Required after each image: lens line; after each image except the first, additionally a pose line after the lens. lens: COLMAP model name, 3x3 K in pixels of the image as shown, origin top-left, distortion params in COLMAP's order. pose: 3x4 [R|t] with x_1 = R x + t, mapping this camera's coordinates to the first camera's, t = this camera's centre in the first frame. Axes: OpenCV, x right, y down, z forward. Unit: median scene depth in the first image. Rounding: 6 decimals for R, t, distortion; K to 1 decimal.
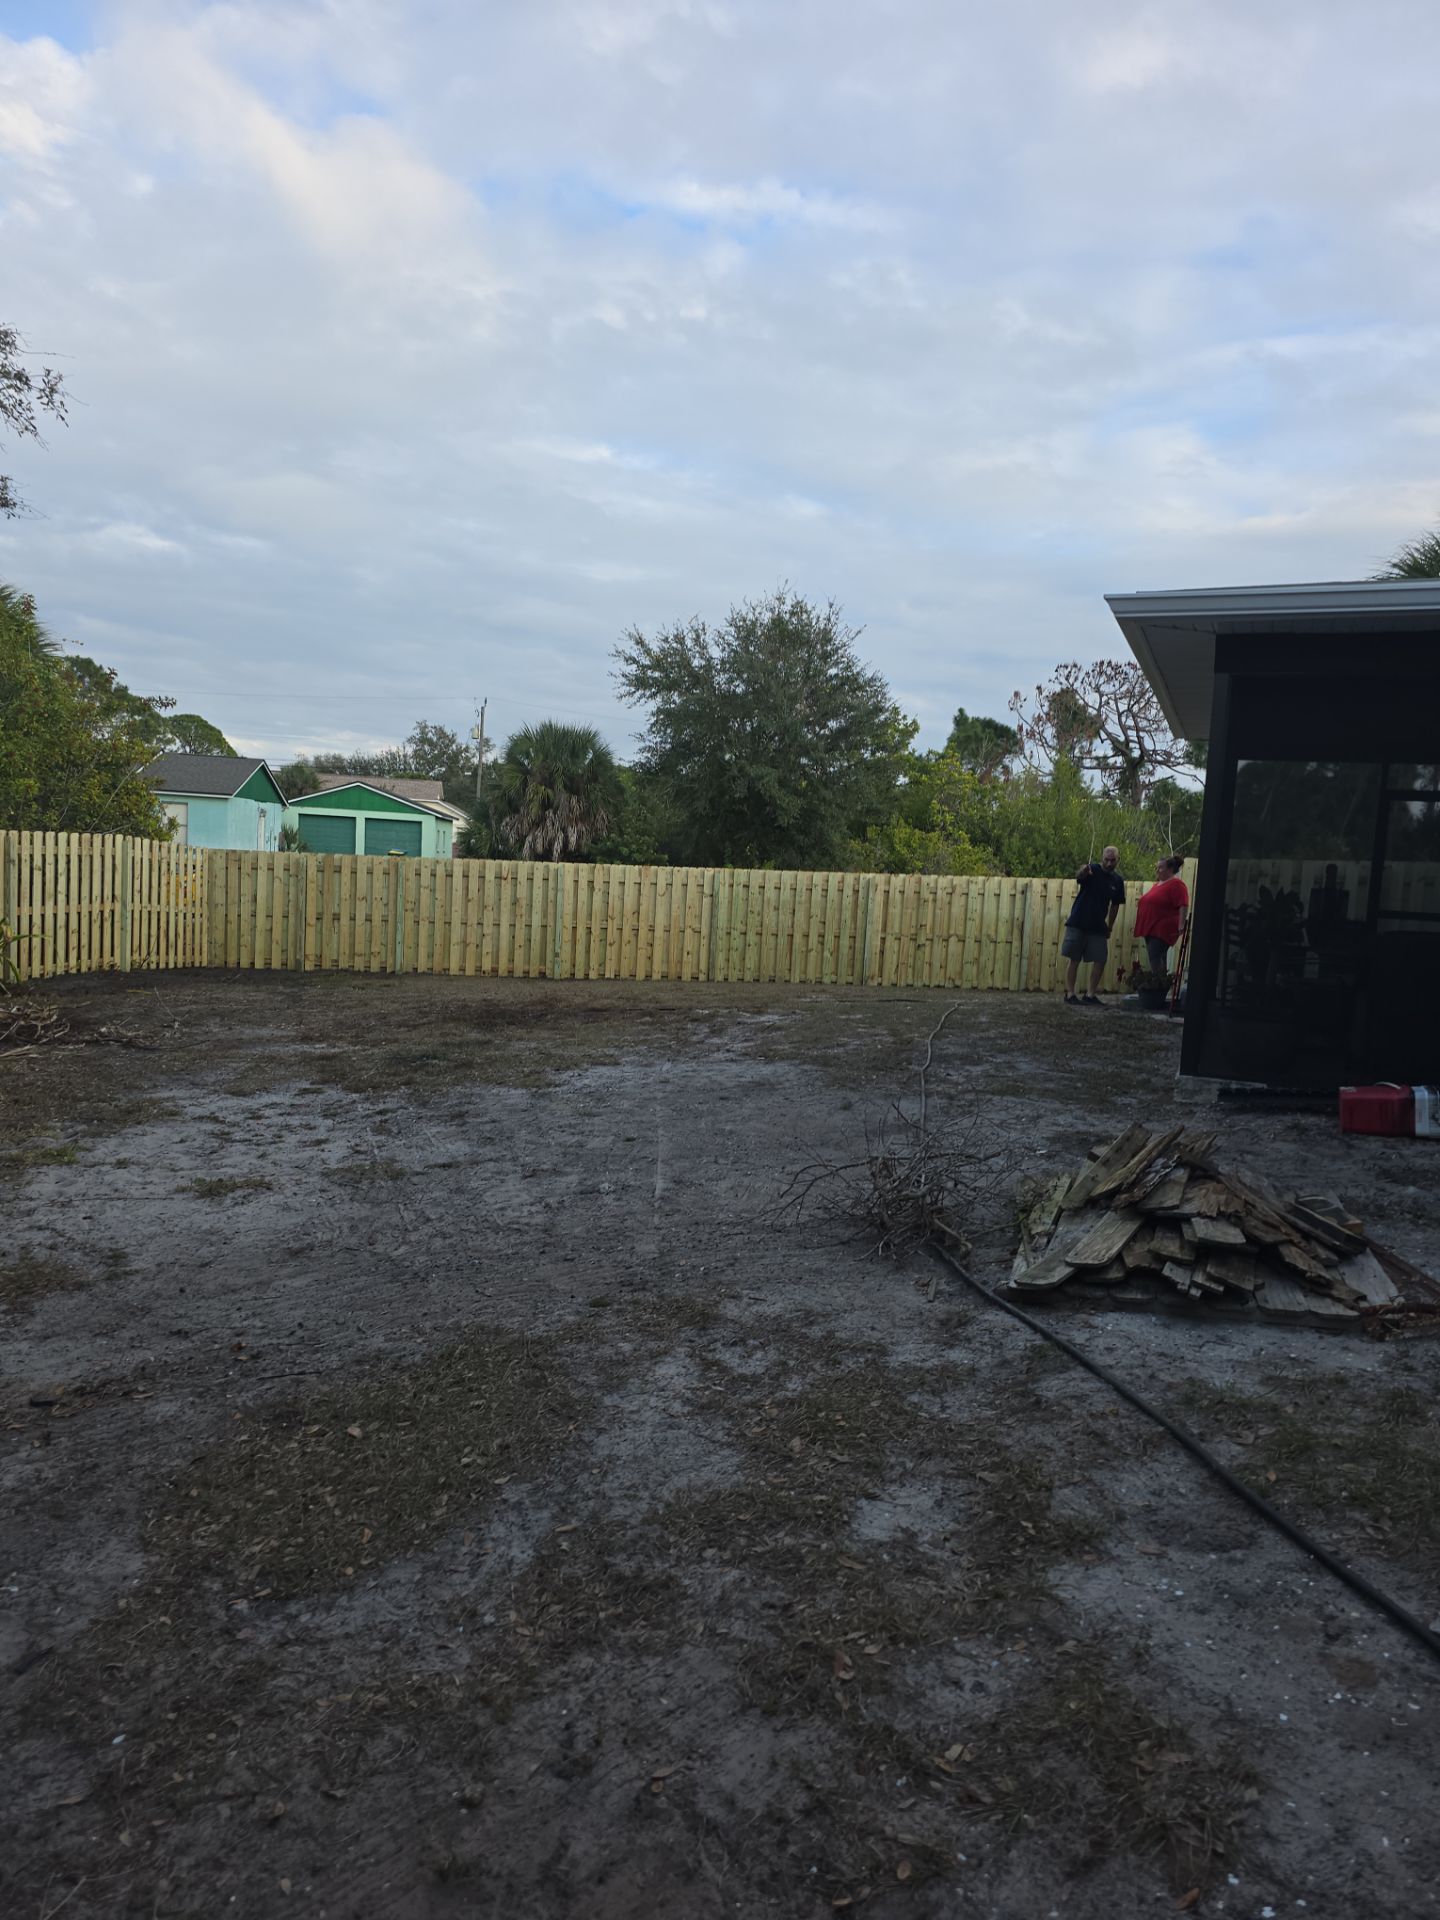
lens RADIAL K [[1291.1, 0, 735.5], [0, 1291.1, 961.3], [0, 0, 1]] dist [0.053083, -0.053363]
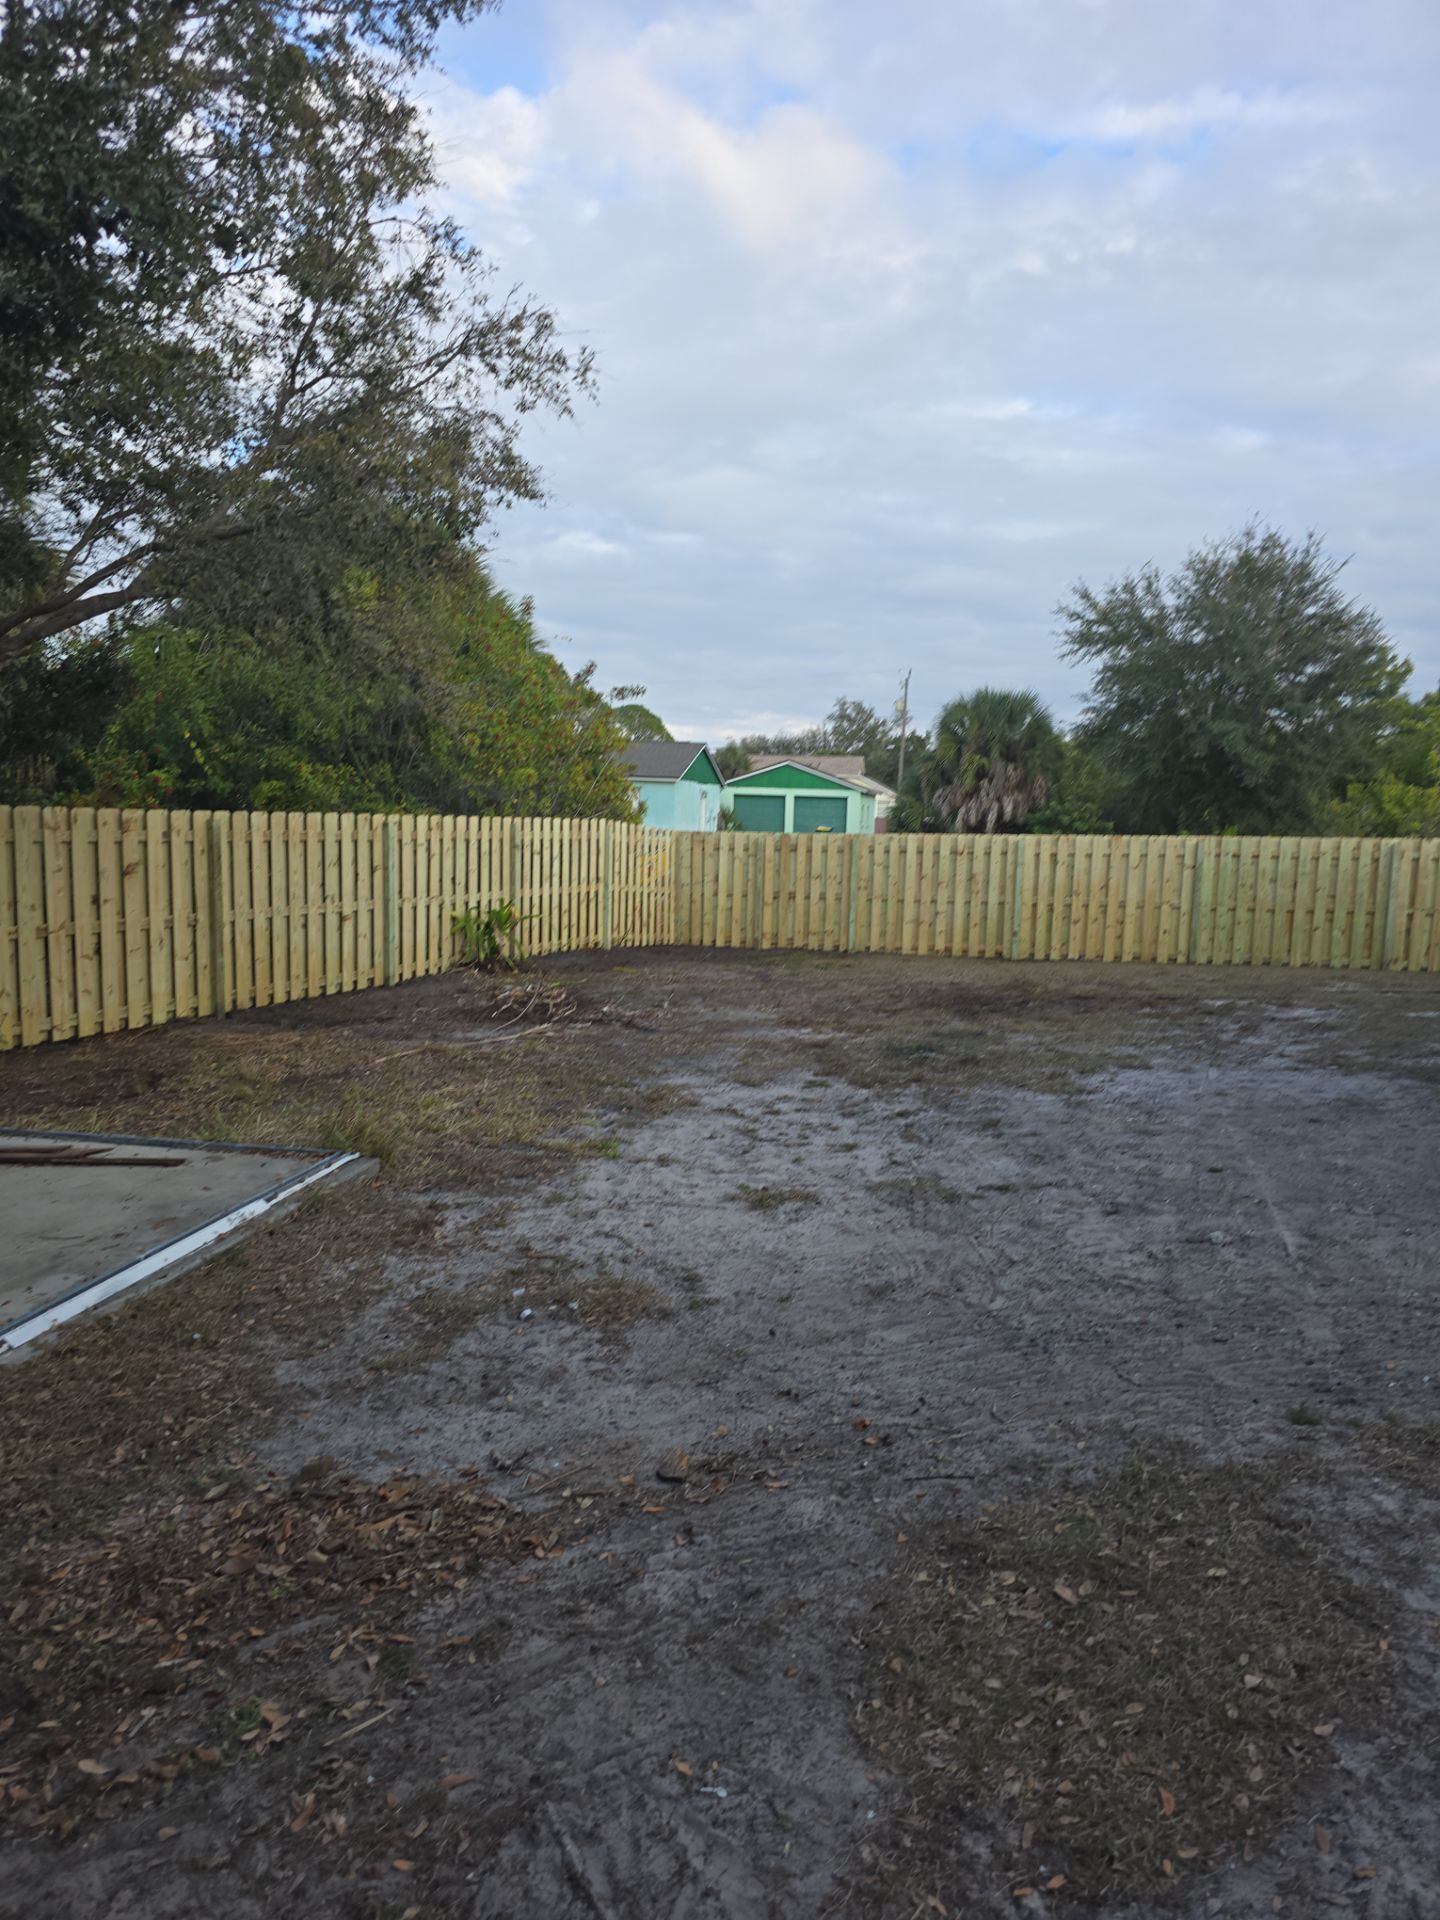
lens RADIAL K [[1281.1, 0, 704.6], [0, 1281.1, 961.5], [0, 0, 1]] dist [0.081338, -0.091613]
pose [[0.944120, 0.011009, -0.329418, -0.043164], [-0.003587, 0.999726, 0.023130, -0.005367], [0.329582, -0.020656, 0.943901, 0.037253]]
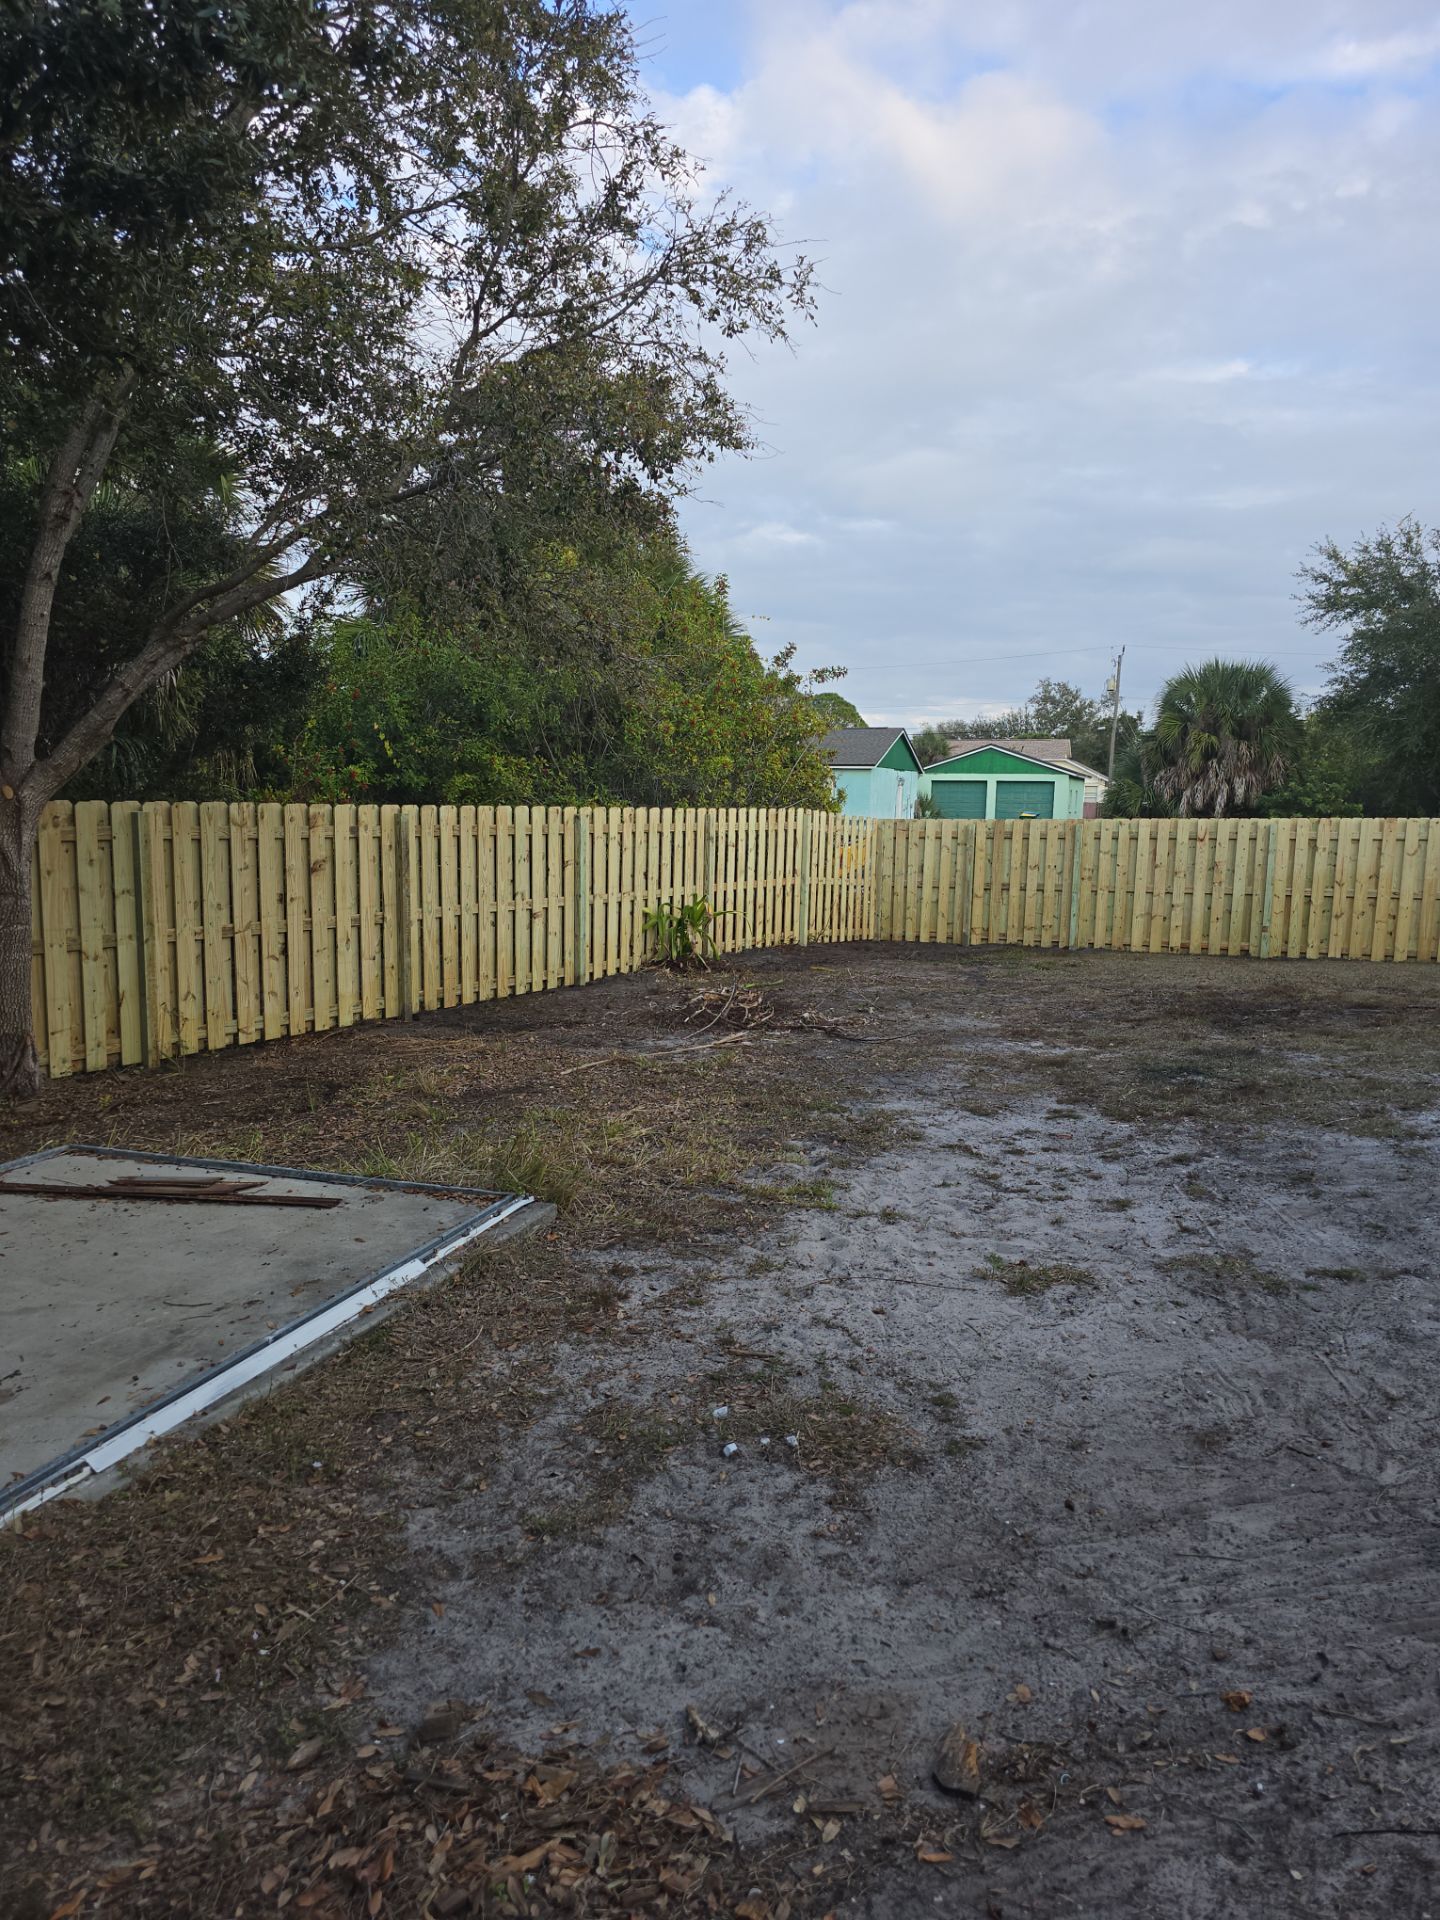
lens RADIAL K [[1281.1, 0, 704.6], [0, 1281.1, 961.5], [0, 0, 1]] dist [0.081338, -0.091613]
pose [[0.885172, 0.016988, -0.464954, -0.069476], [-0.003110, 0.999527, 0.030599, -0.008641], [0.465254, -0.025640, 0.884806, 0.084689]]
